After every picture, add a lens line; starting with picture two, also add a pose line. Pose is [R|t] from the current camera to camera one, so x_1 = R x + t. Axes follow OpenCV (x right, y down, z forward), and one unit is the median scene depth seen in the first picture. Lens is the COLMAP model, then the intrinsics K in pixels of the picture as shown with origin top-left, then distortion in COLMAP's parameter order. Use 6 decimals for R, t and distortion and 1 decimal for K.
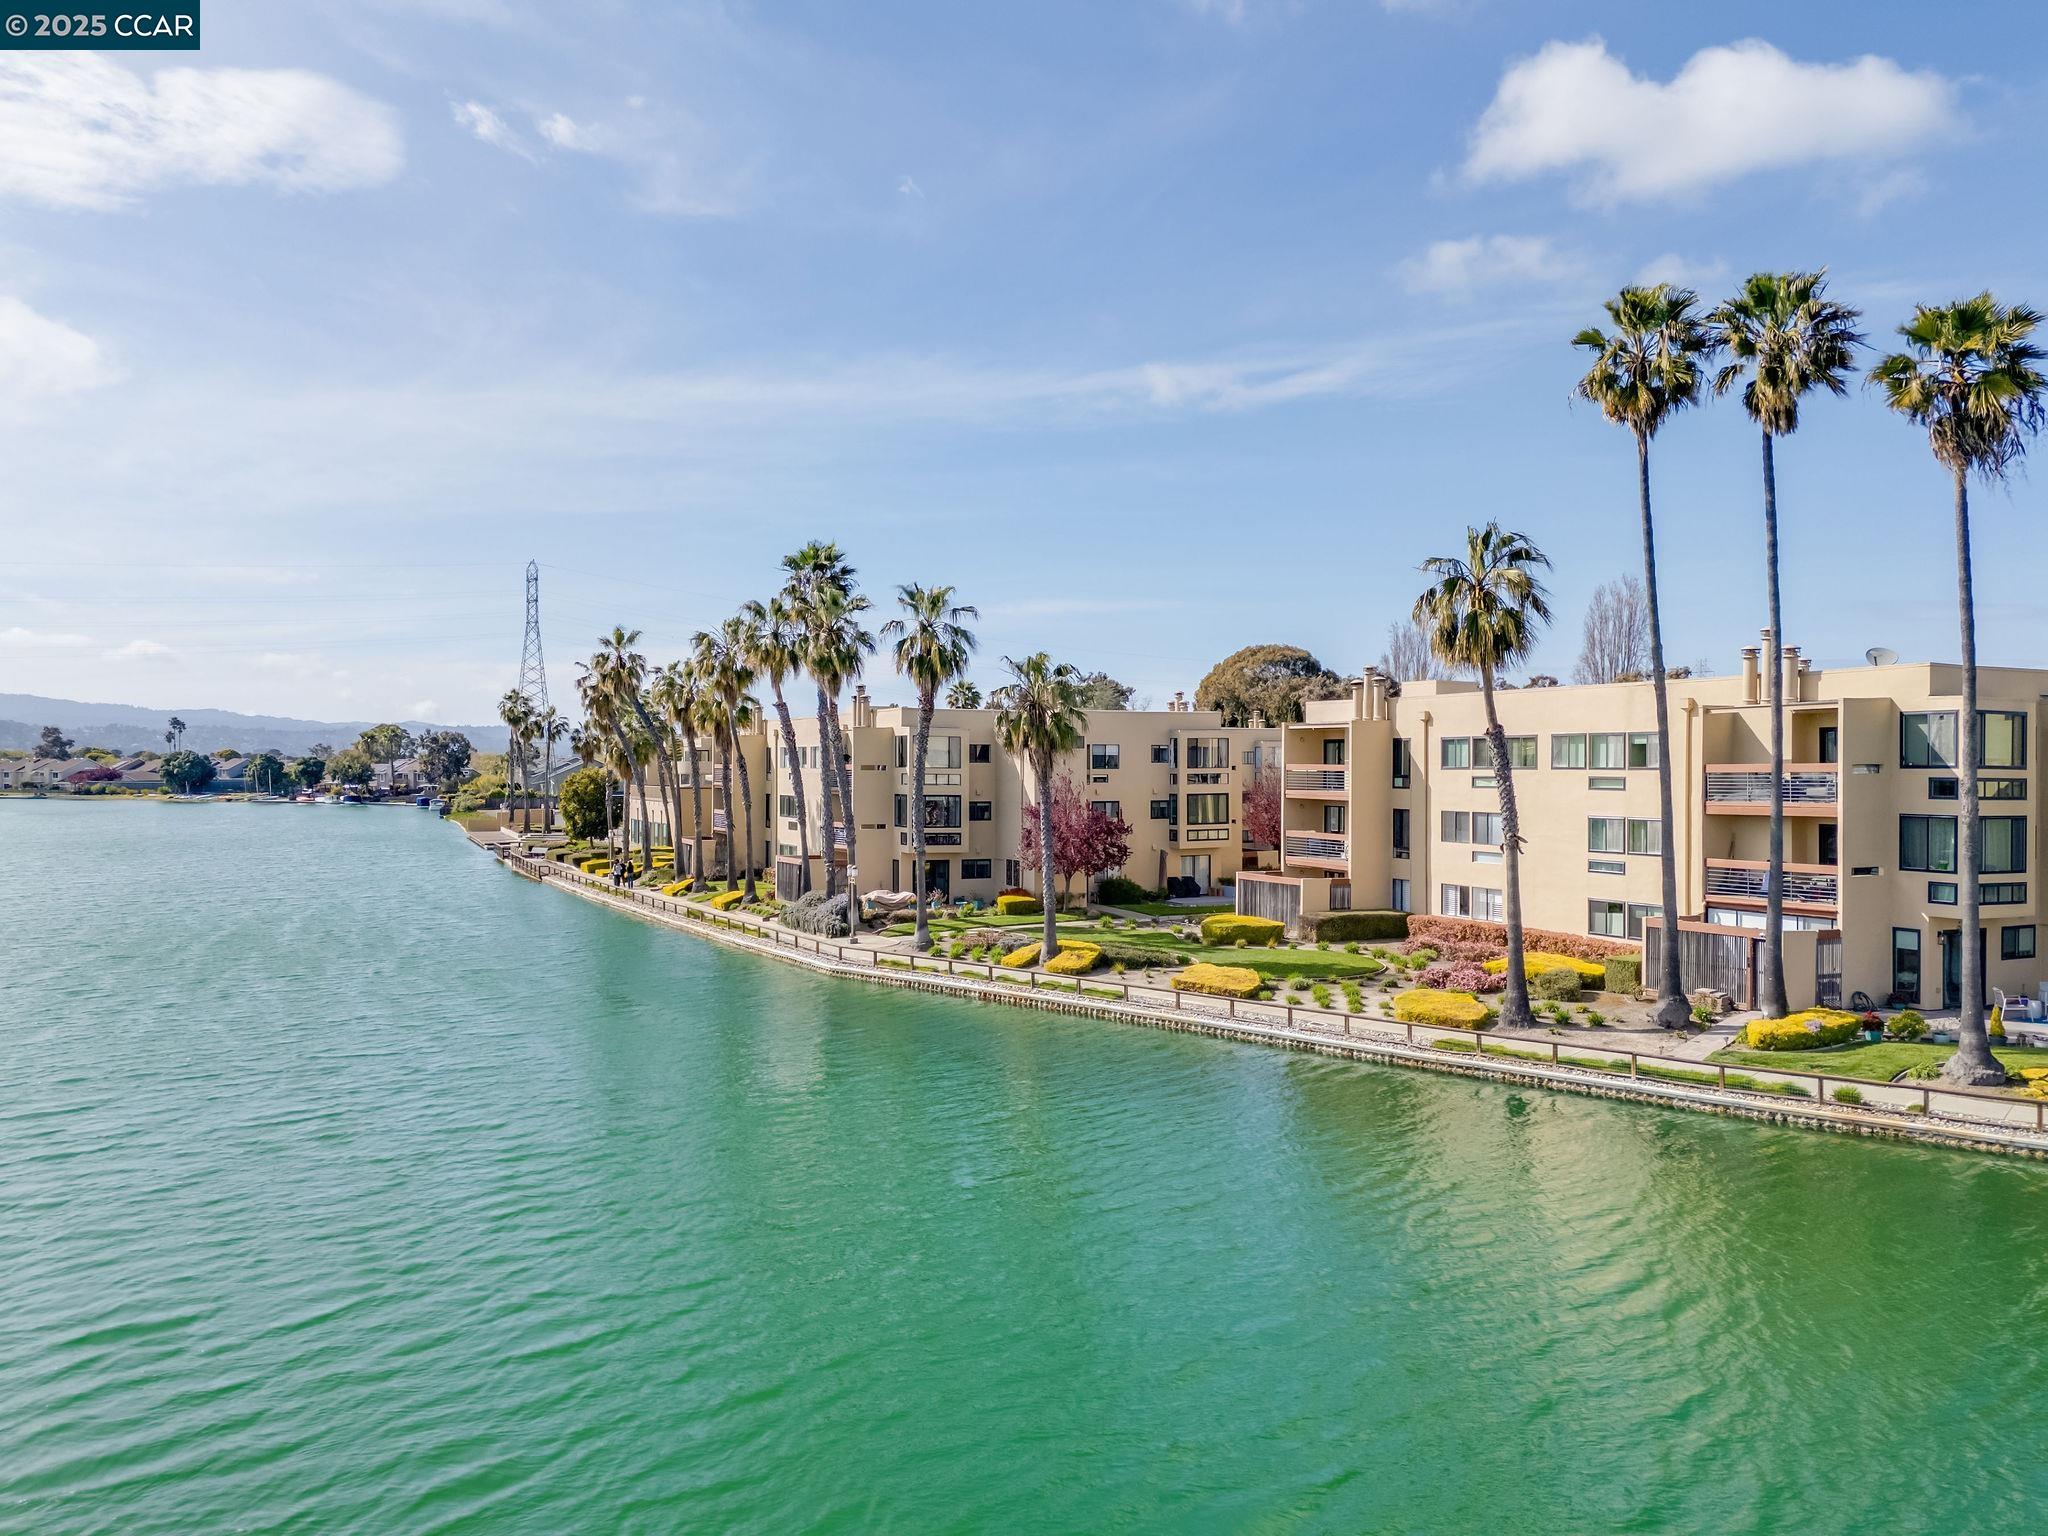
lens RADIAL K [[1510.8, 0, 1034.7], [0, 1510.8, 781.2], [0, 0, 1]] dist [0.099829, -0.074271]
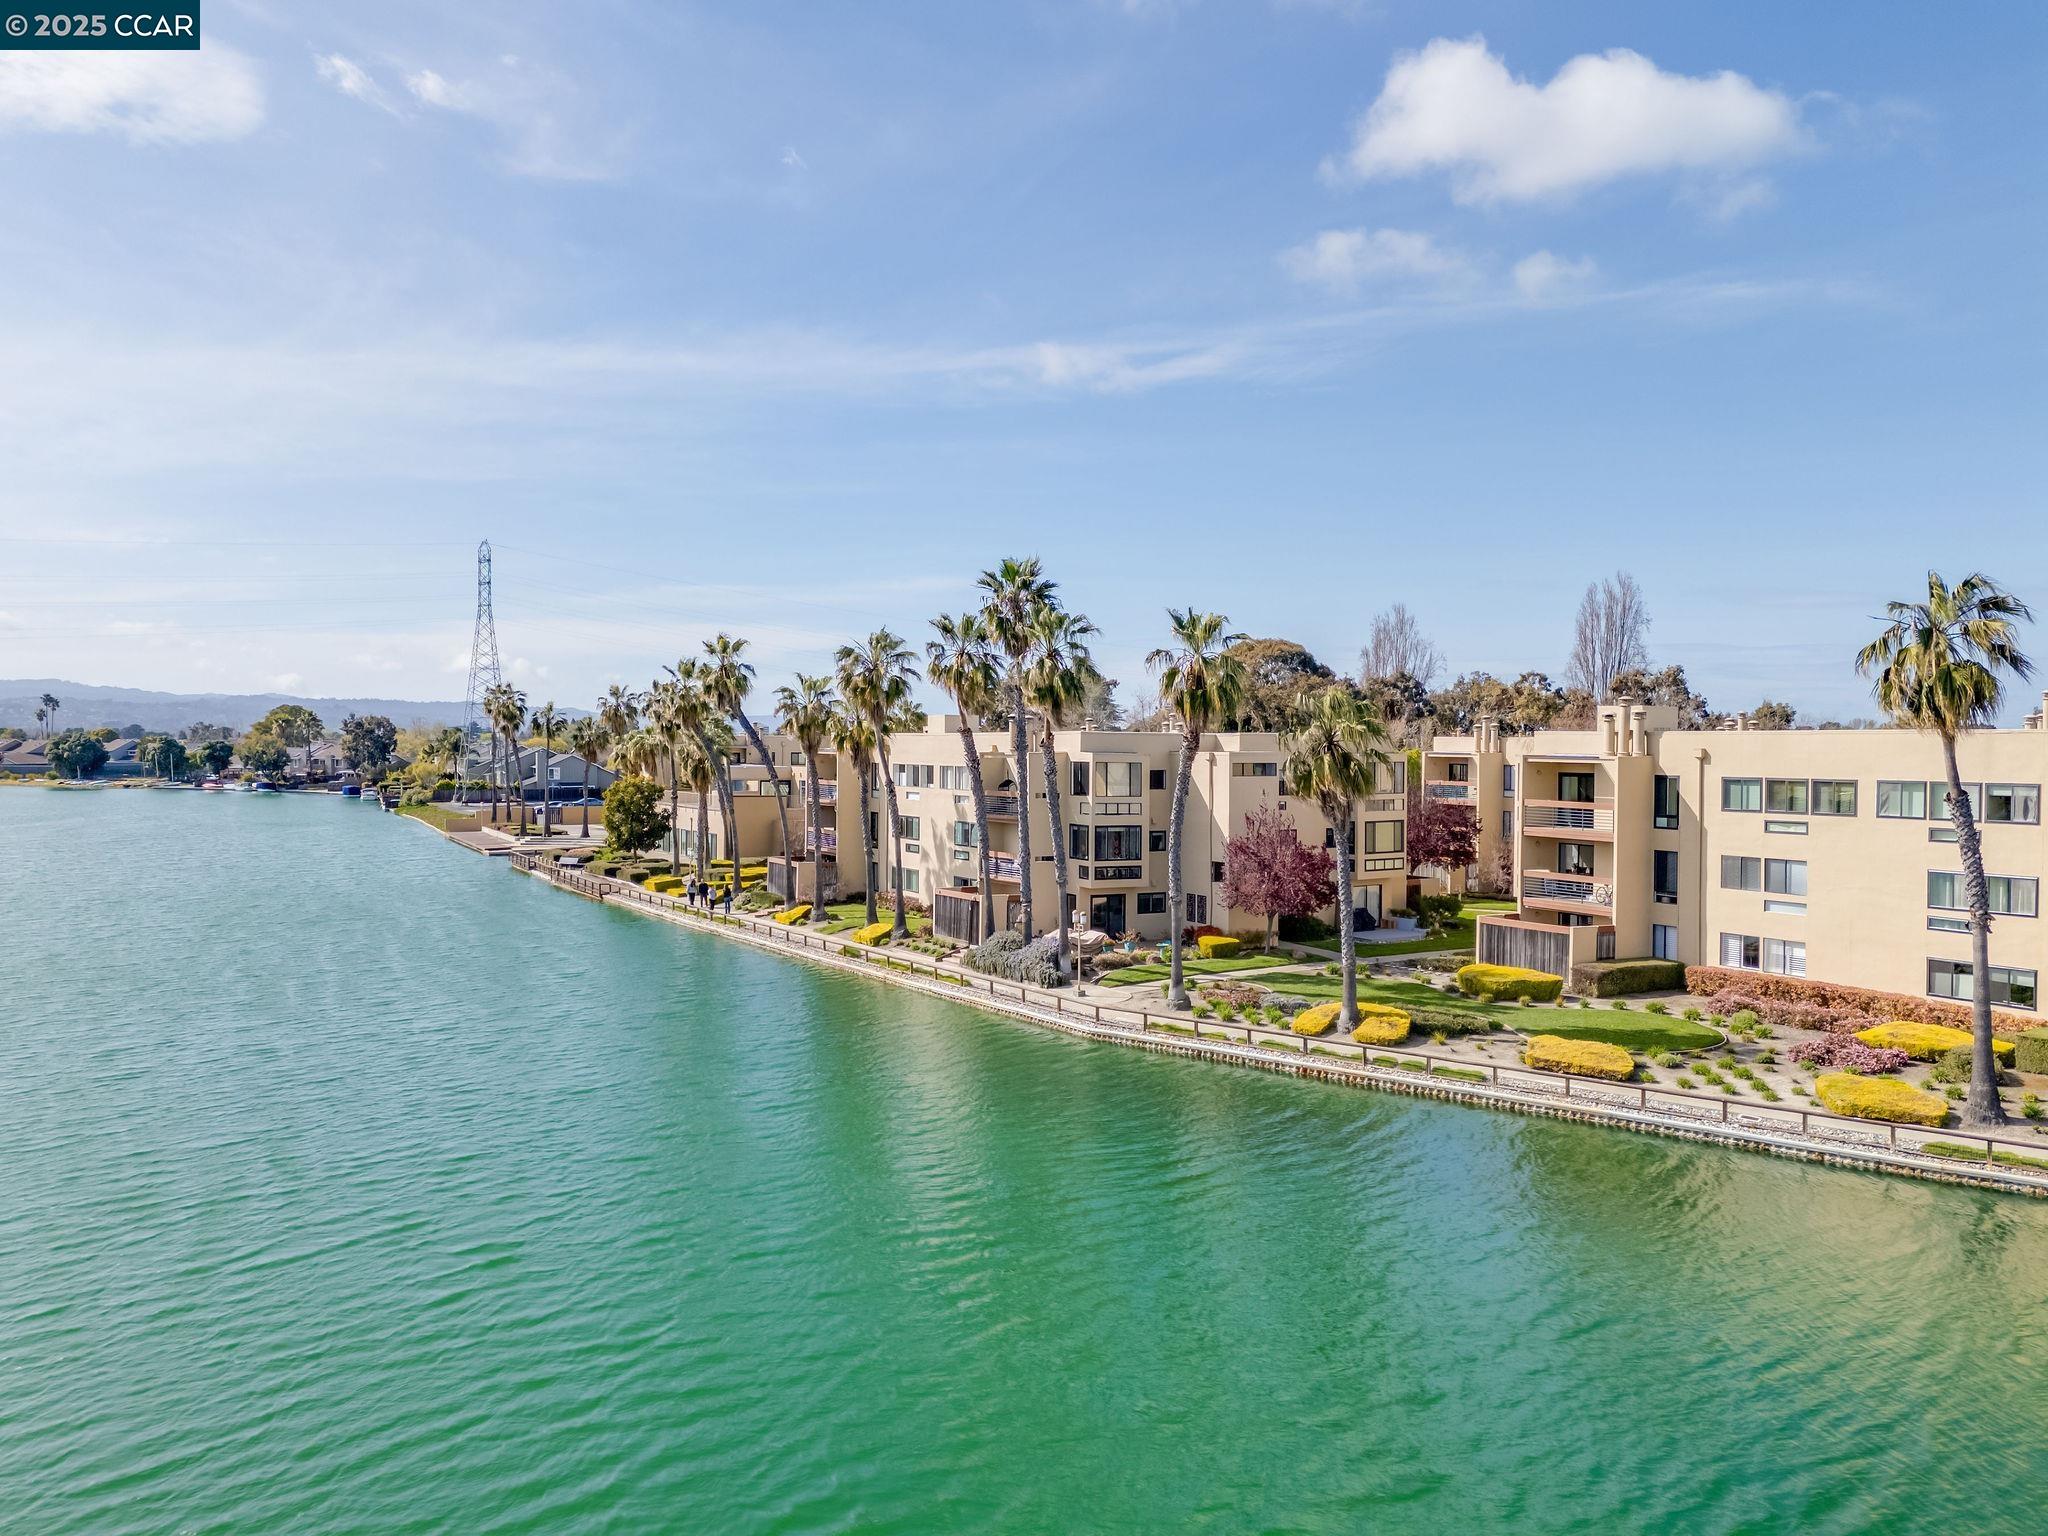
lens RADIAL K [[1498.5, 0, 1000.6], [0, 1498.5, 758.7], [0, 0, 1]] dist [0.075443, -0.058958]
pose [[0.996757, 0.003638, 0.080388, -0.199734], [-0.004009, 0.999982, 0.004458, -0.033747], [-0.080370, -0.004766, 0.996754, 0.080722]]
